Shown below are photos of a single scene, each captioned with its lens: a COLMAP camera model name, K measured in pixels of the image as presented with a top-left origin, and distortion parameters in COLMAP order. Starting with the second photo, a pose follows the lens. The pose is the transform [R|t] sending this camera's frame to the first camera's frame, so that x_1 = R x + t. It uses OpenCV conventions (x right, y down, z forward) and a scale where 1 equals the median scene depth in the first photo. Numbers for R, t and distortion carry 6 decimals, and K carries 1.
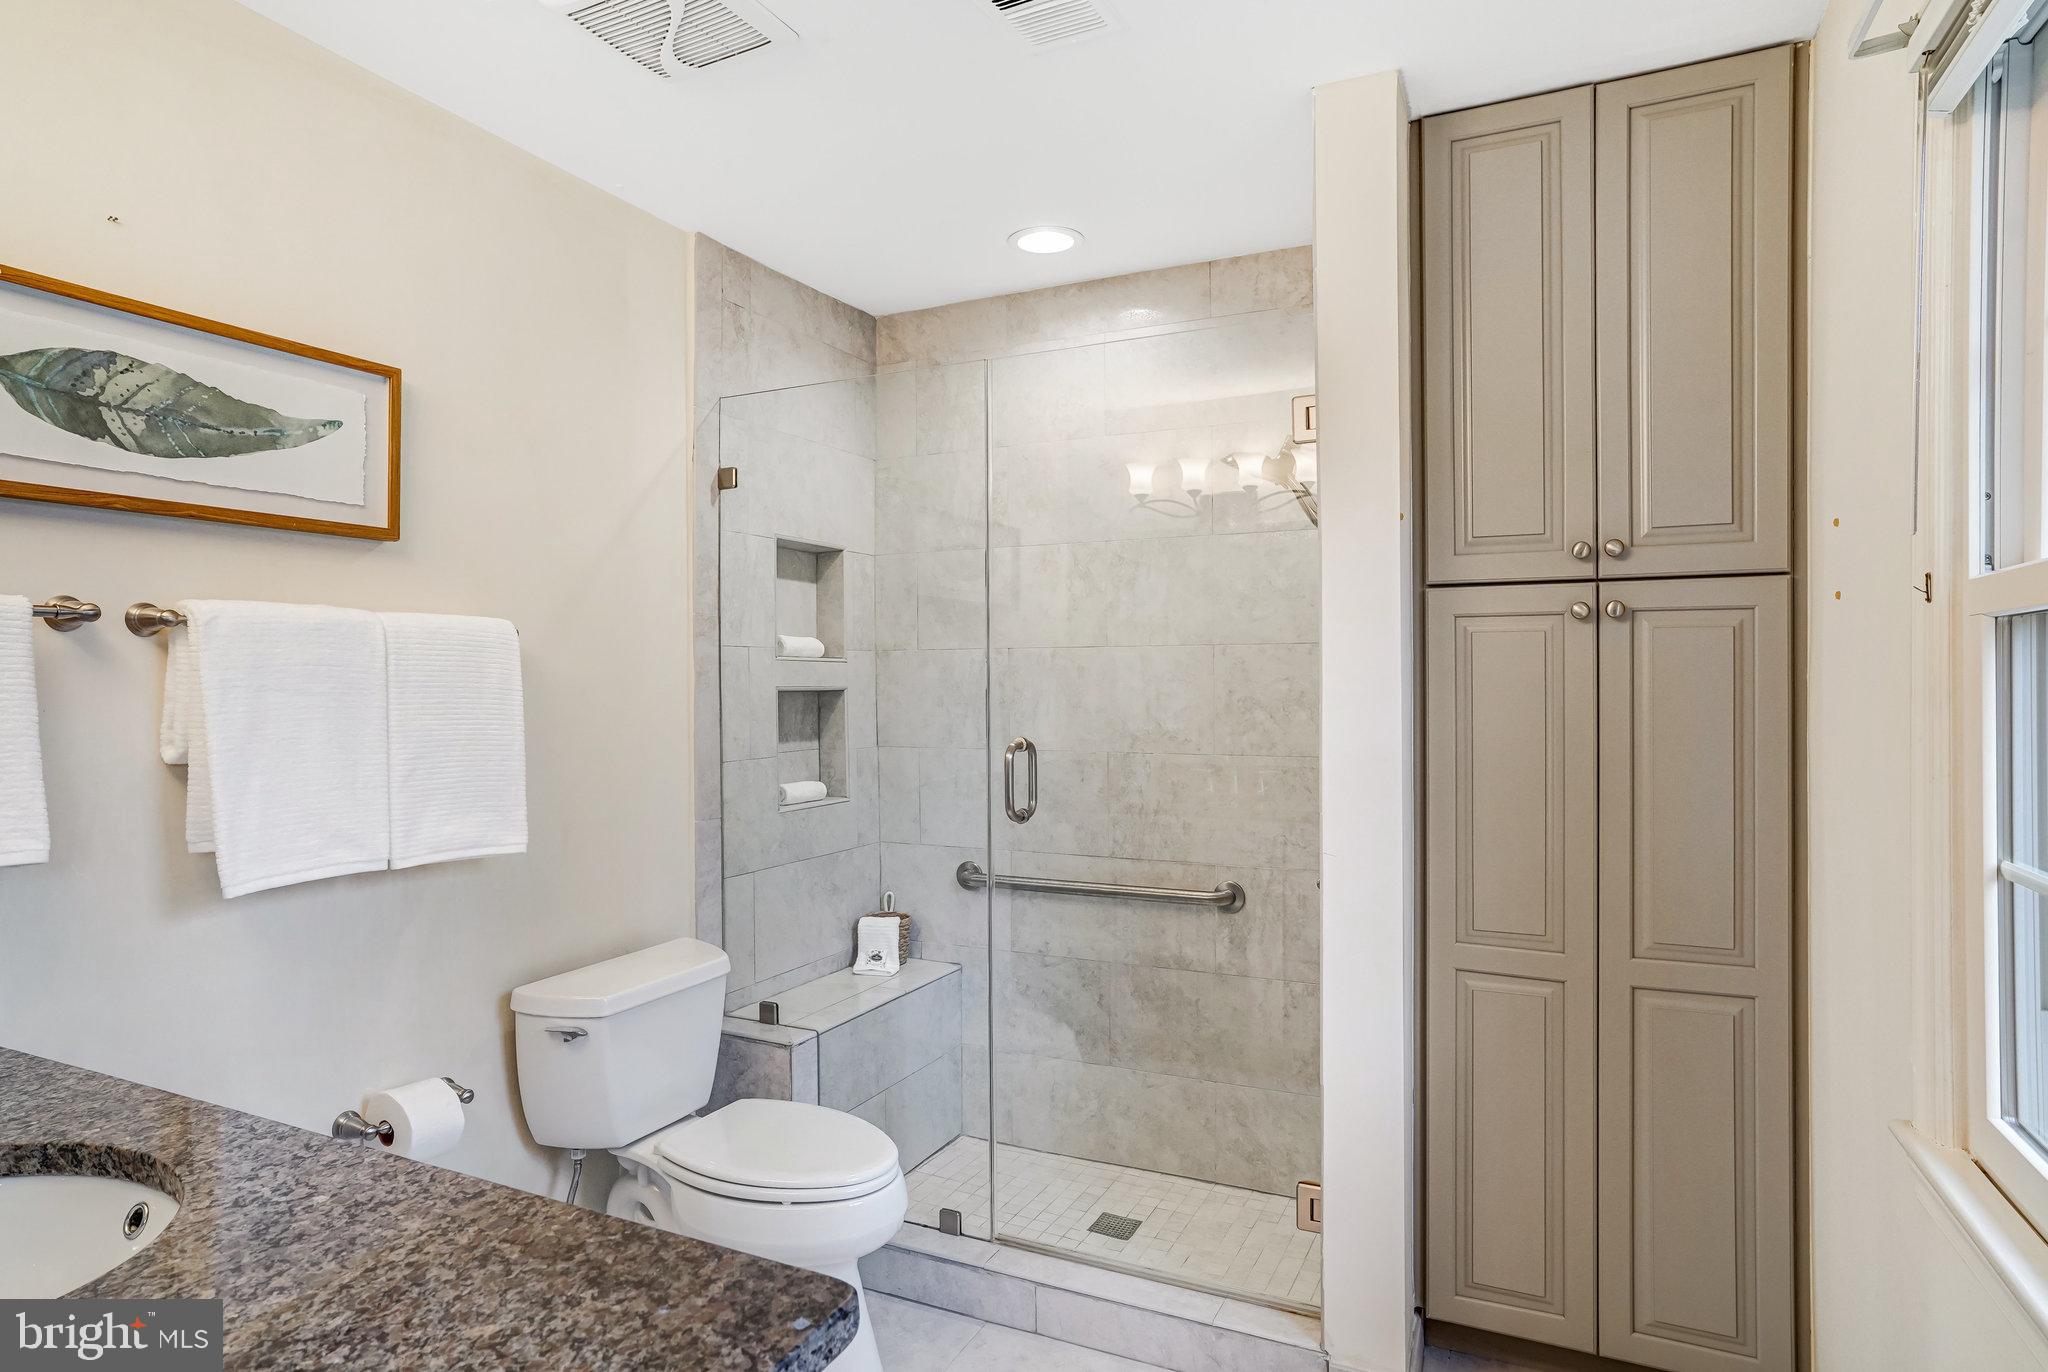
lens RADIAL K [[1109.9, 0, 1011.8], [0, 1109.9, 681.5], [0, 0, 1]] dist [-0.037499, 0.021319]
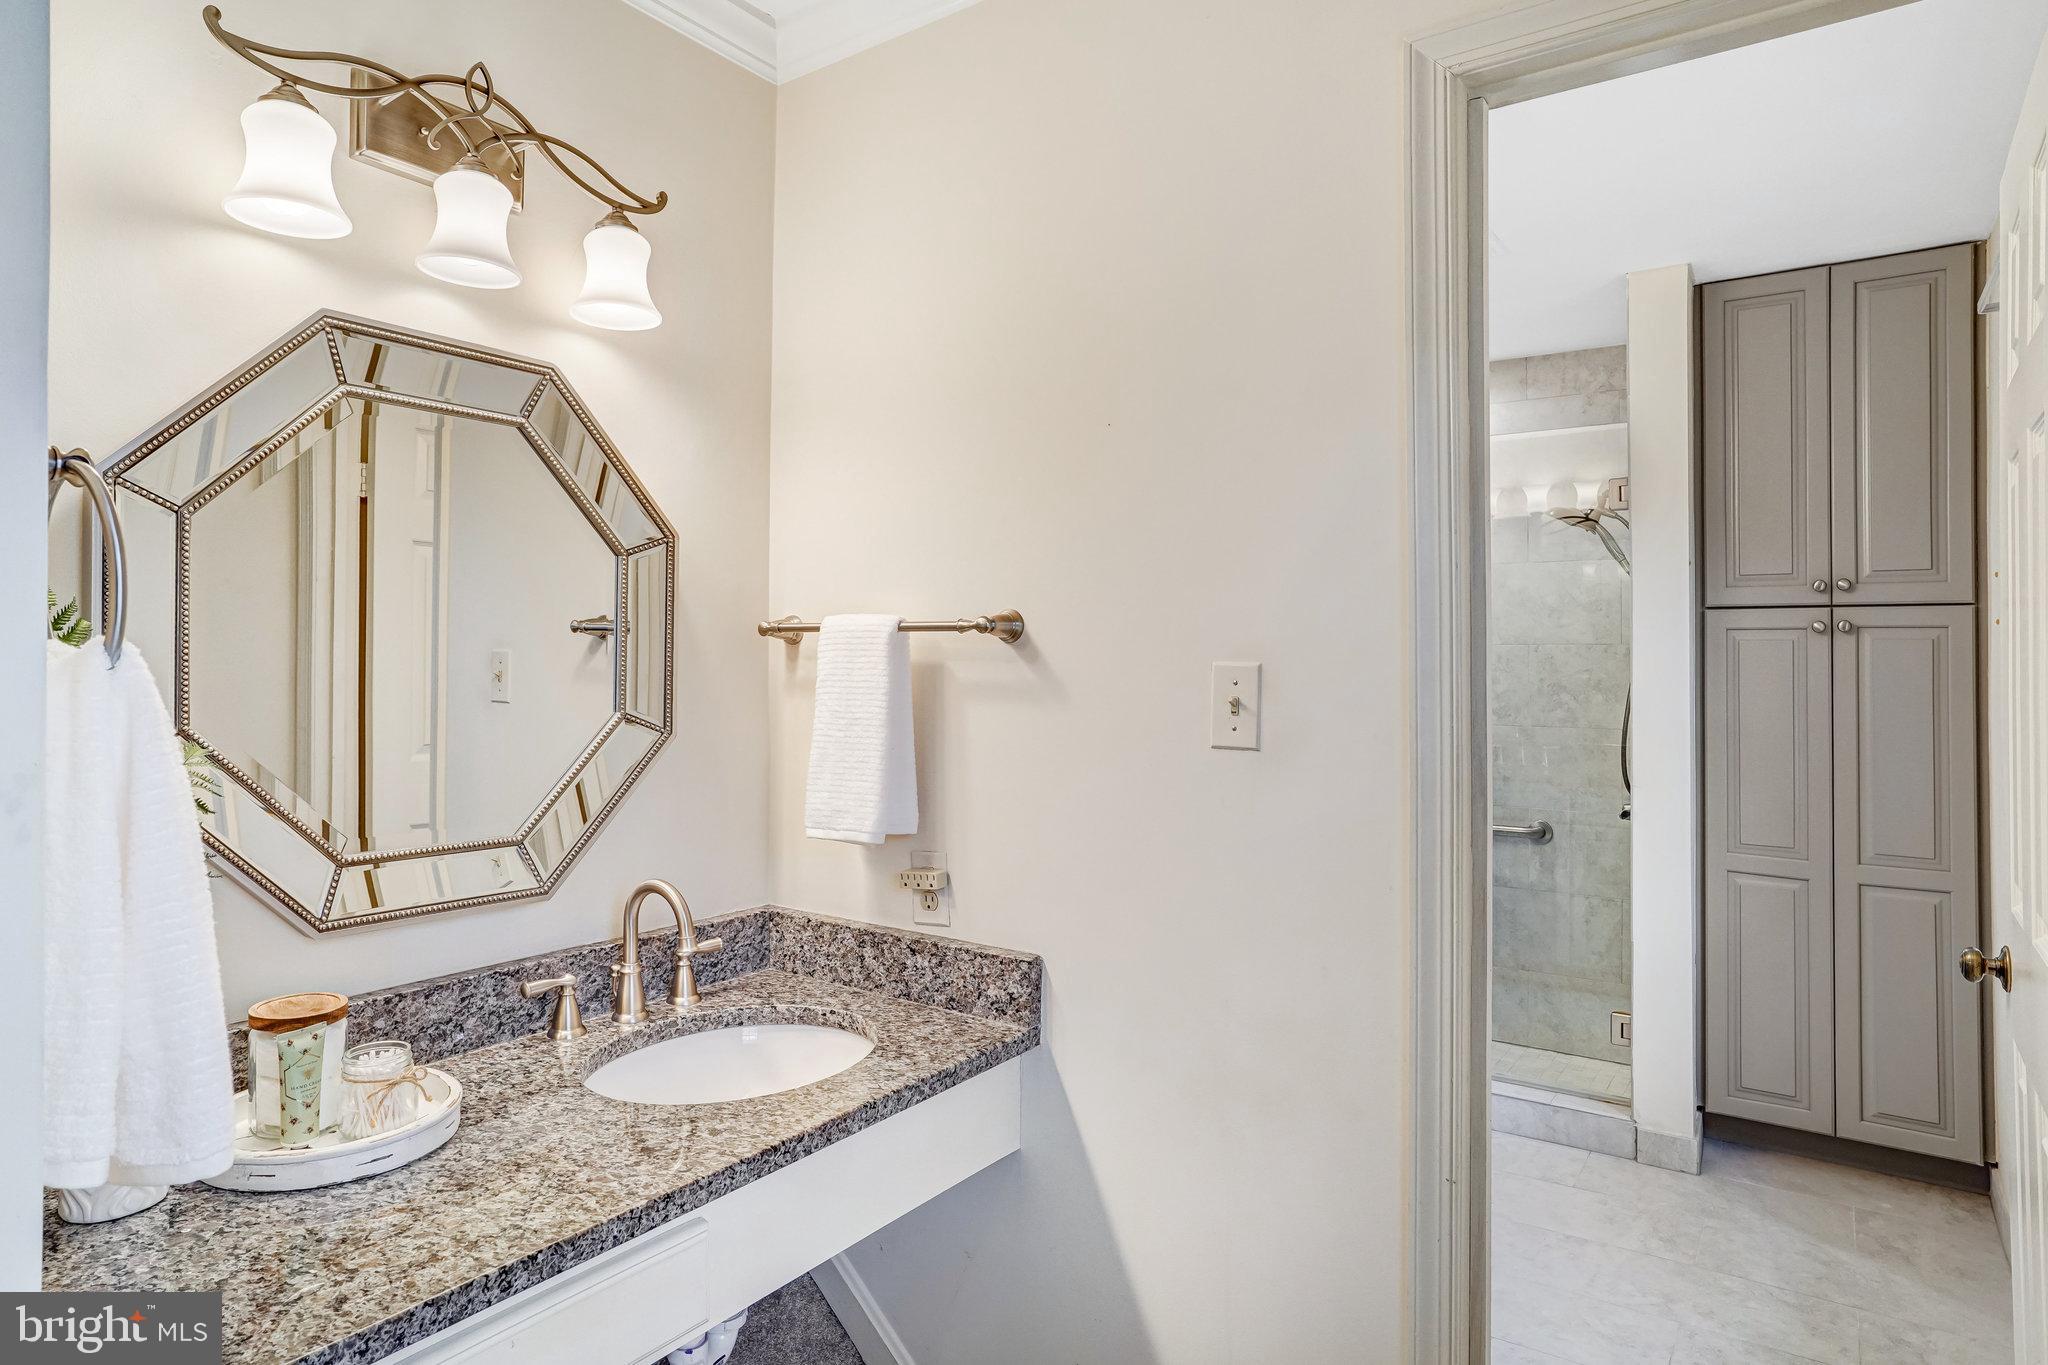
lens RADIAL K [[1109.9, 0, 1040.8], [0, 1109.9, 626.9], [0, 0, 1]] dist [-0.037499, 0.021319]
pose [[0.986908, 0.016194, -0.160467, -0.269171], [-0.022516, 0.999037, -0.037658, 0.014494], [0.159702, 0.040778, 0.986323, -0.595883]]
